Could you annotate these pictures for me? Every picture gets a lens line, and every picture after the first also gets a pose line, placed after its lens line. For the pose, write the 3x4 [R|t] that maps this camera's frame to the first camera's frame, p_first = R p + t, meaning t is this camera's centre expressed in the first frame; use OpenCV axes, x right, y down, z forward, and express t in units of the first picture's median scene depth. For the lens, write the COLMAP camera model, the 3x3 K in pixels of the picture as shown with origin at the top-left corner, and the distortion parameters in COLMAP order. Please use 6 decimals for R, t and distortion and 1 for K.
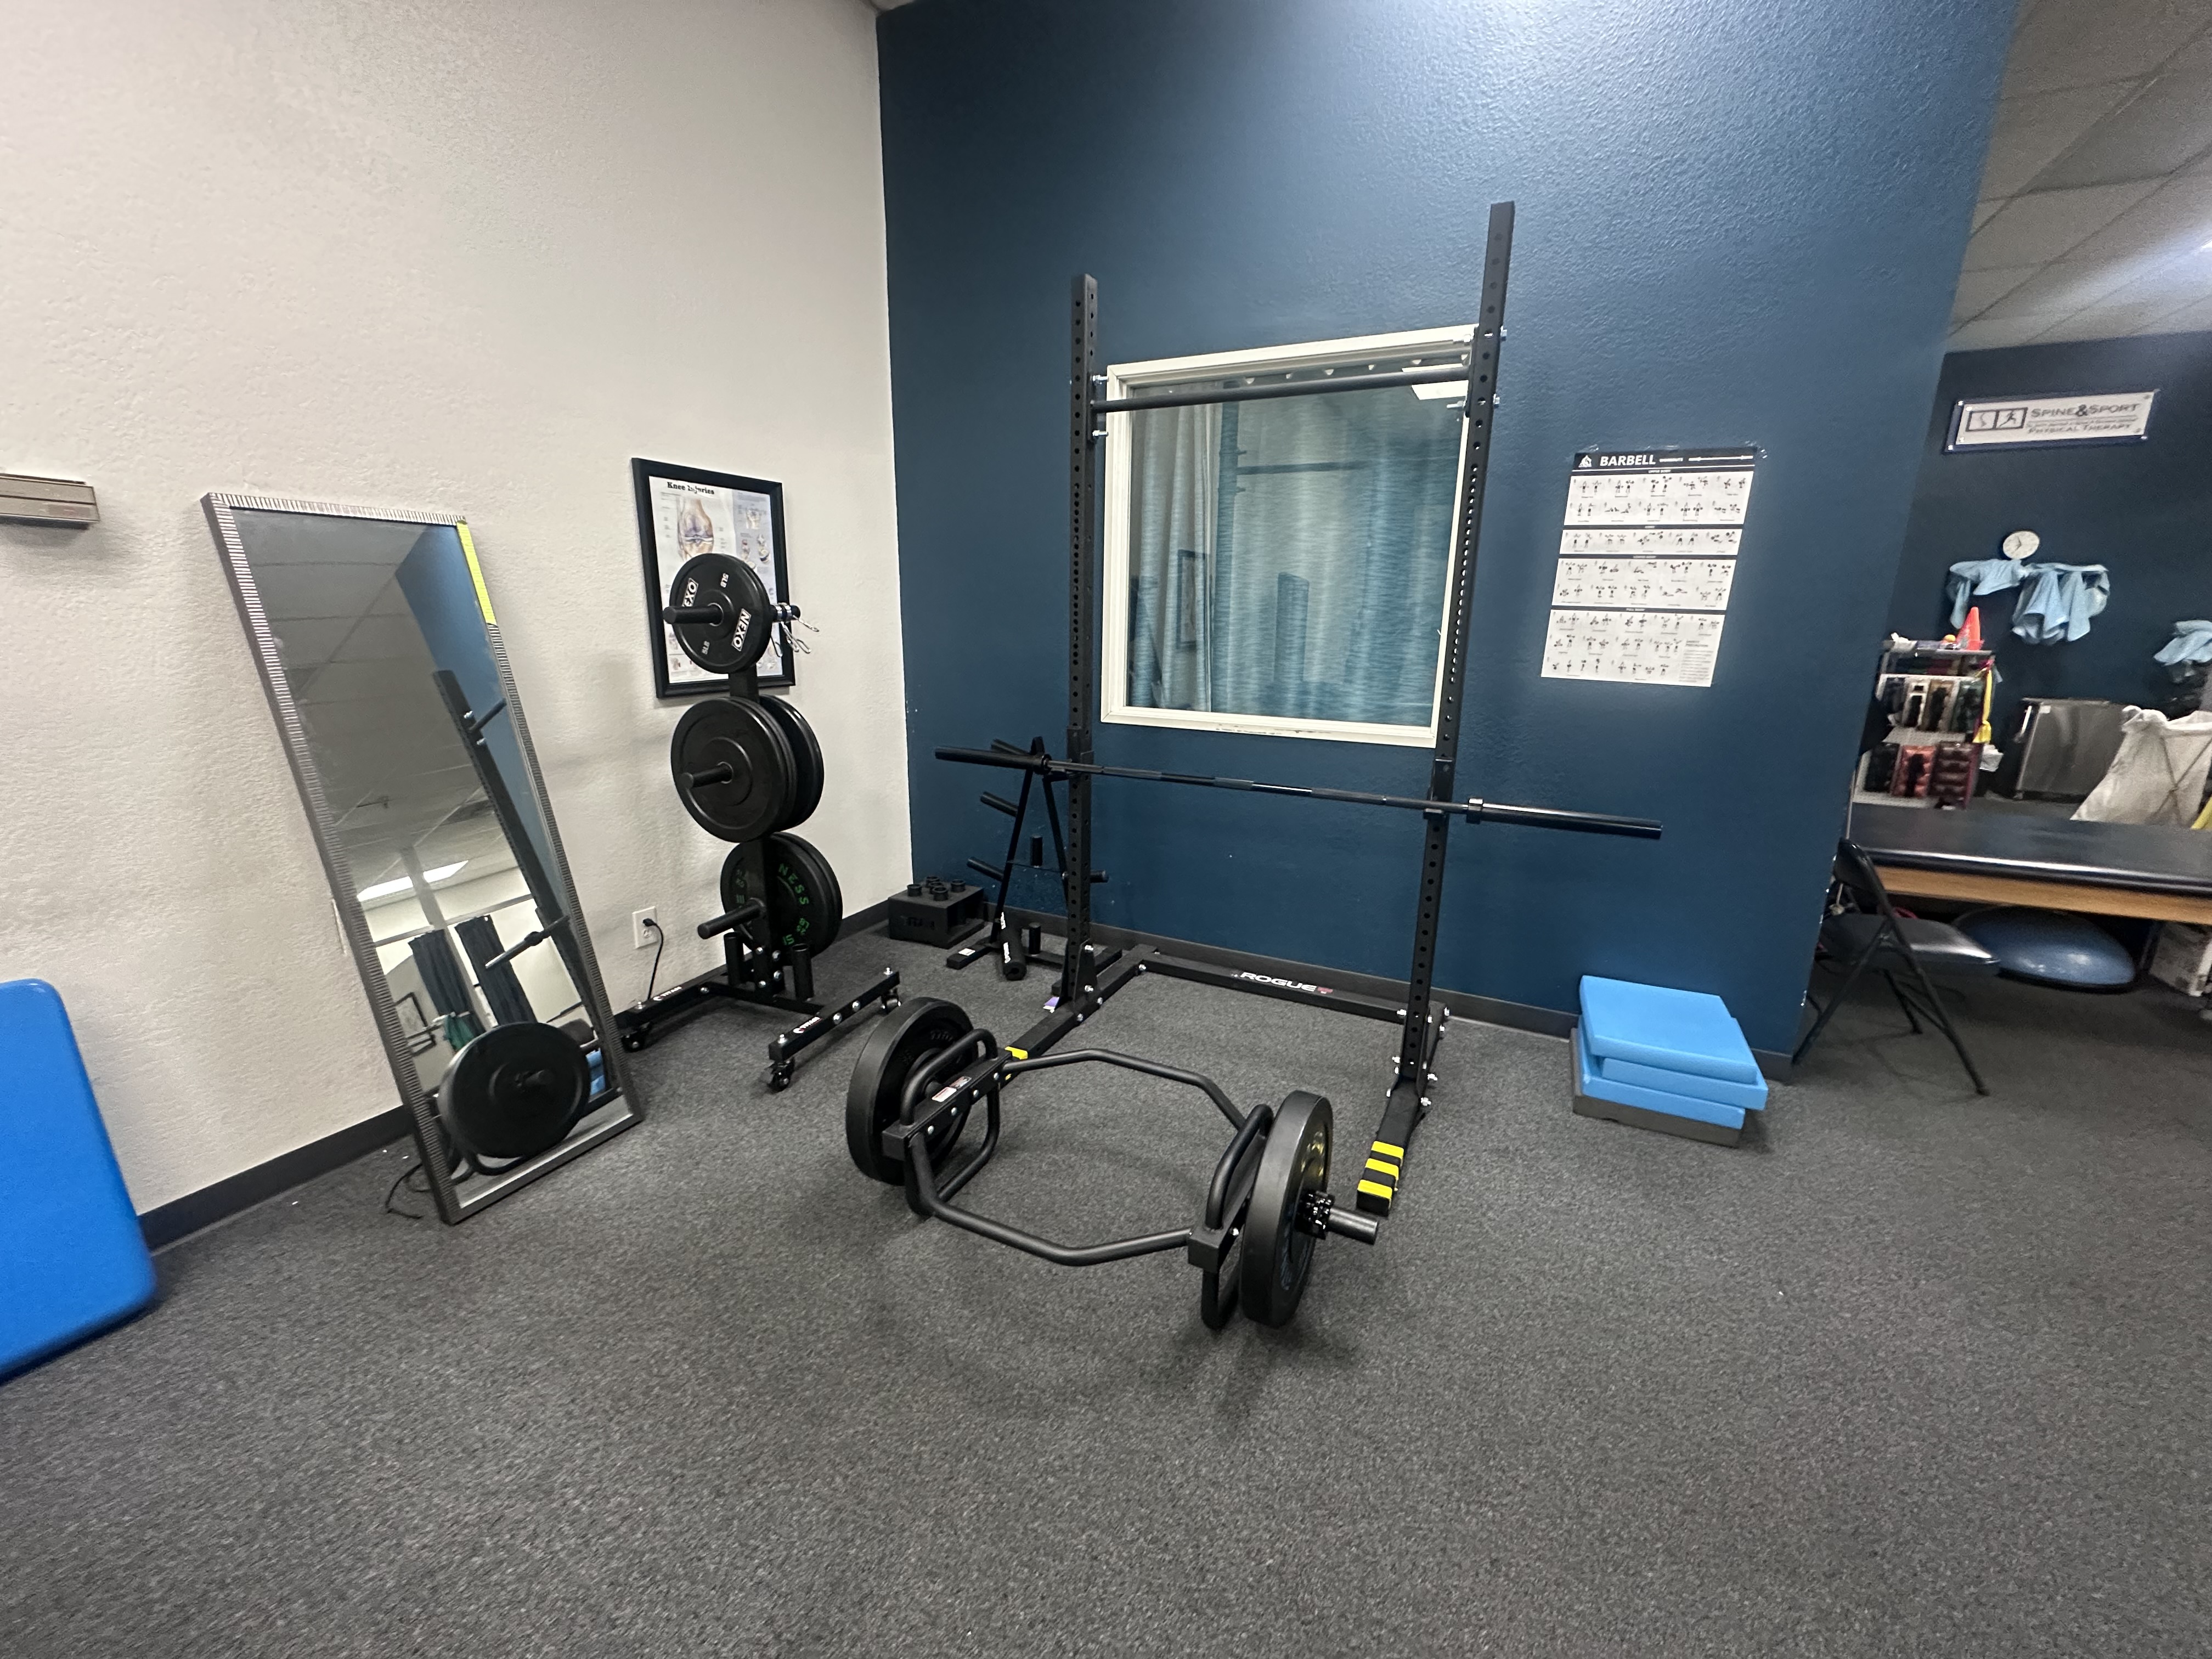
lens RADIAL K [[885.7, 0, 1106.0], [0, 885.7, 829.5], [0, 0, 1]] dist [-0.002104, 0.000329]
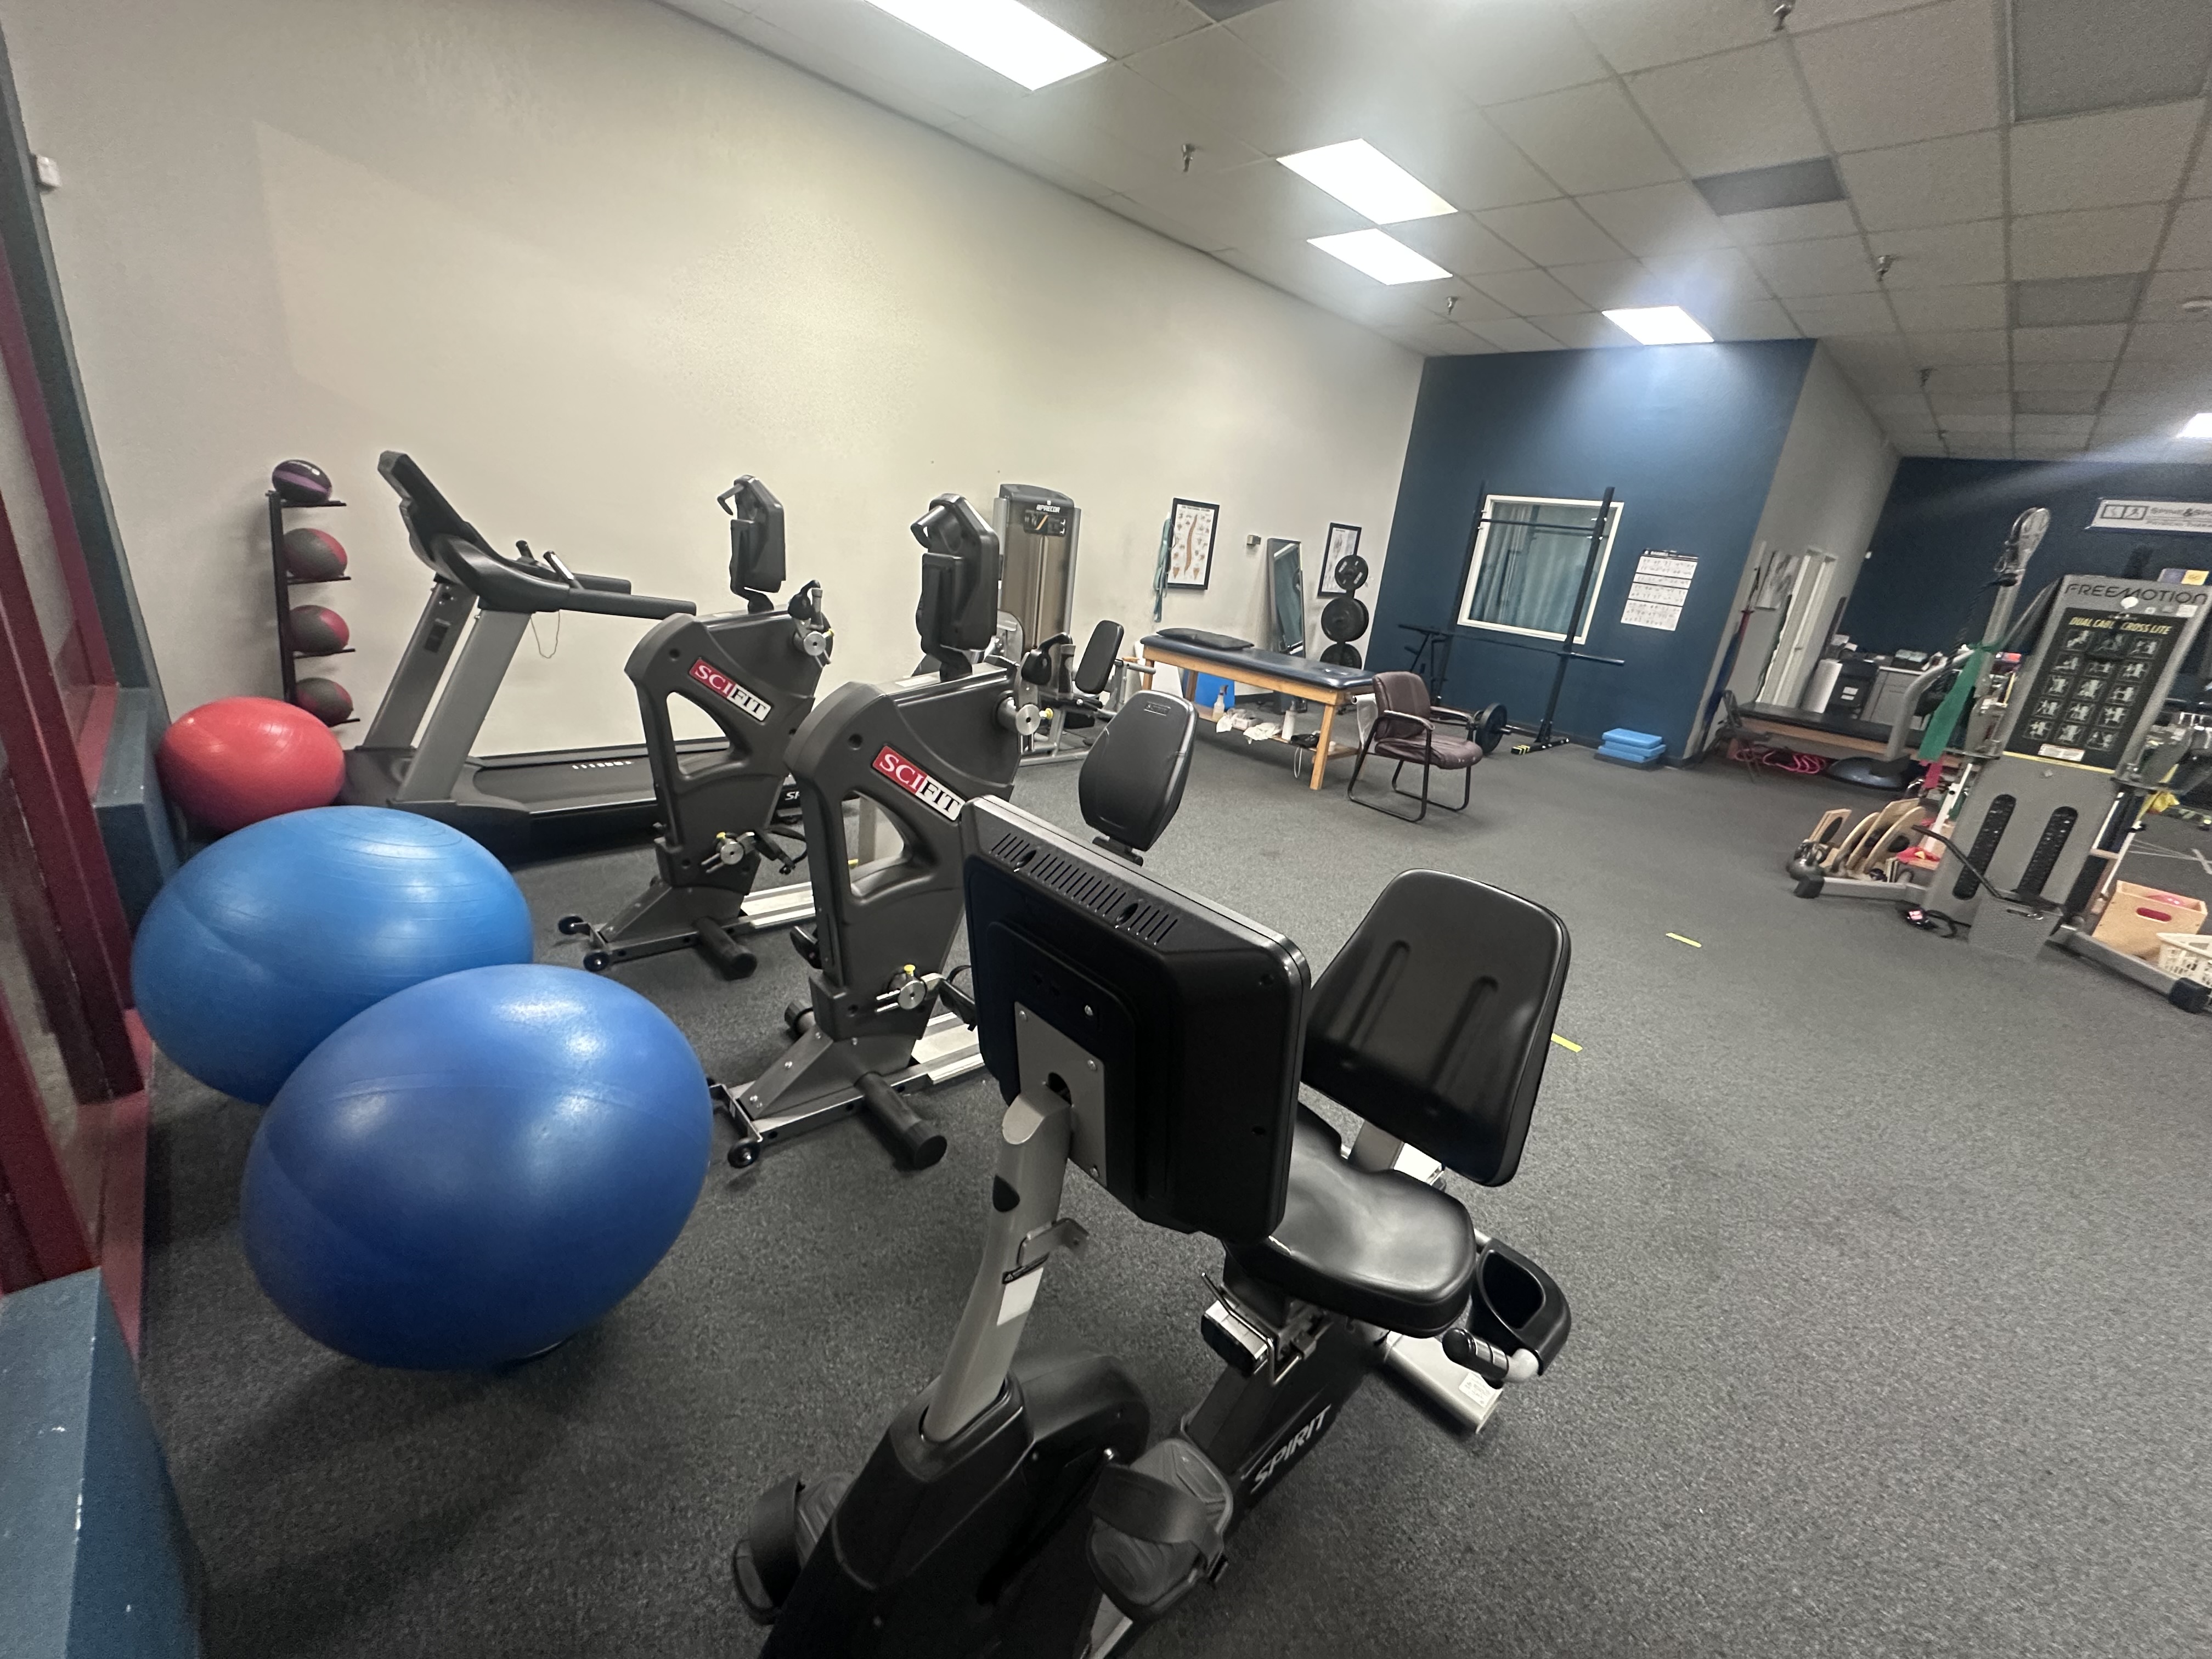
lens RADIAL K [[885.7, 0, 1106.0], [0, 885.7, 829.5], [0, 0, 1]] dist [-0.002104, 0.000329]
pose [[0.935858, 0.192216, -0.295336, -0.110790], [-0.171925, 0.980667, 0.093460, 0.520269], [0.307591, -0.036689, 0.950811, -2.340019]]
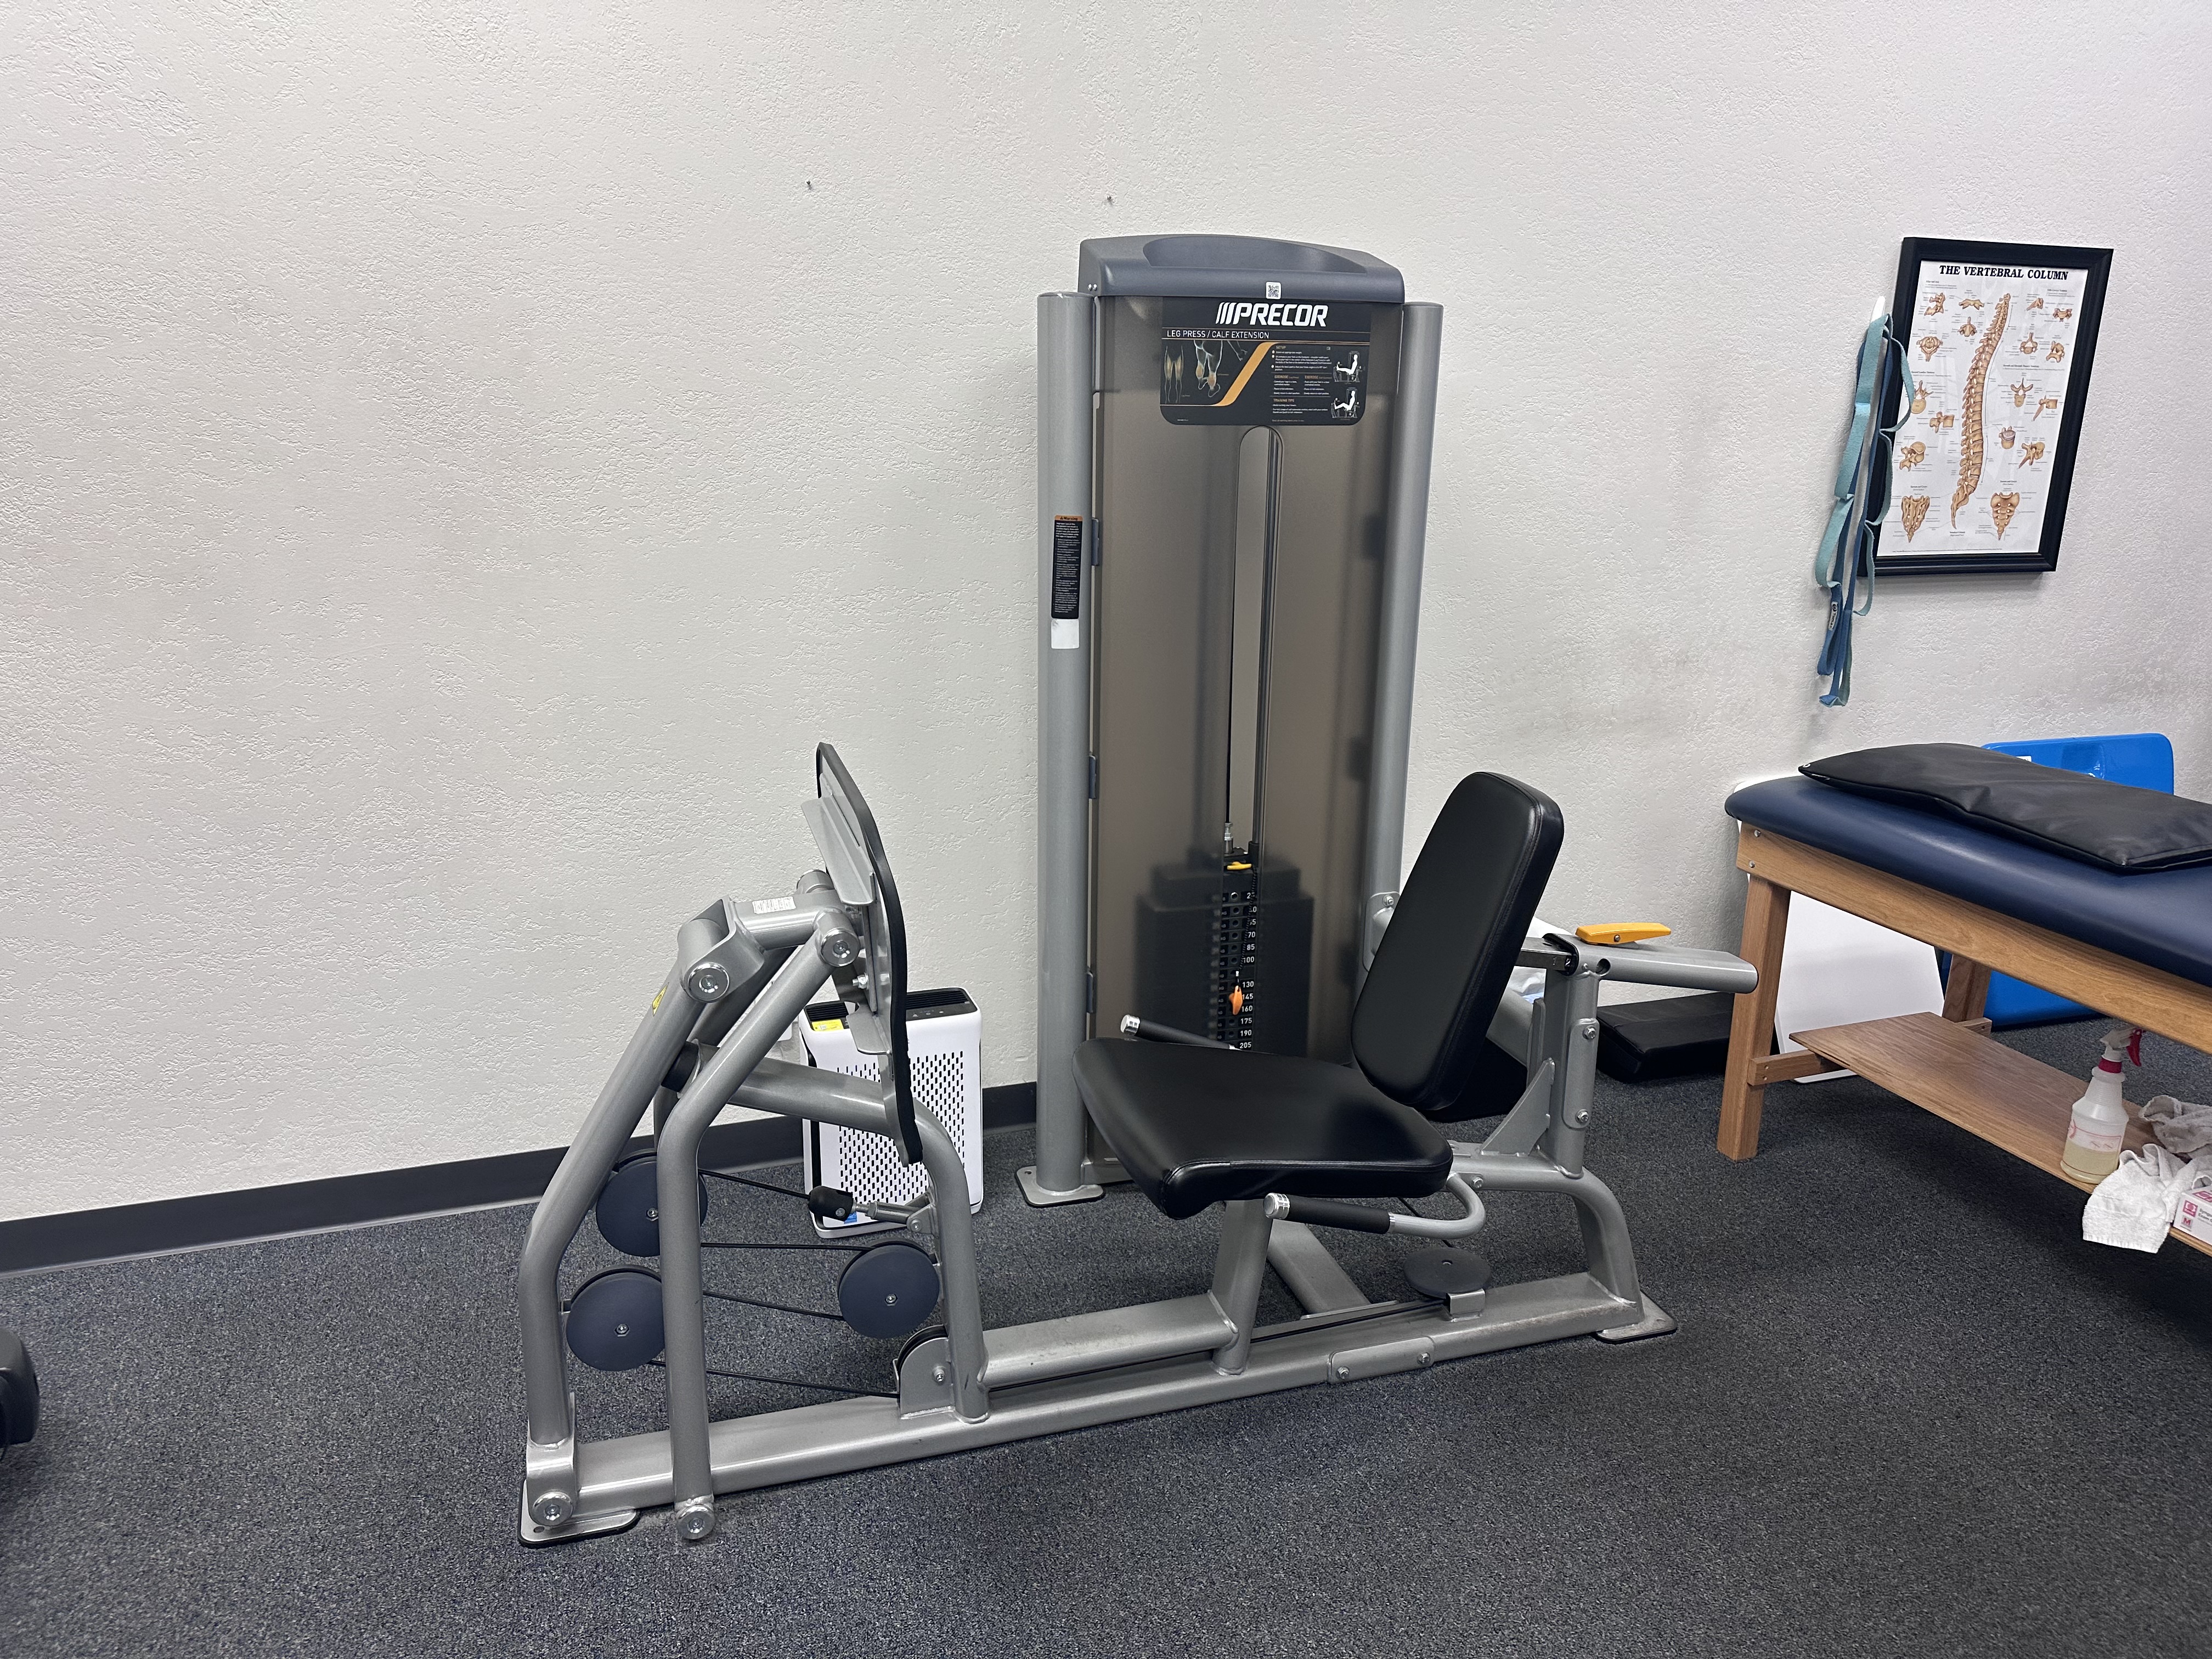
lens RADIAL K [[1533.5, 0, 1090.2], [0, 1533.5, 828.2], [0, 0, 1]] dist [0.054441, -0.070897]
pose [[0.702191, 0.186077, -0.687243, -0.413729], [-0.171716, 0.981012, 0.090165, 0.220803], [0.690971, 0.054697, 0.720810, -1.050129]]
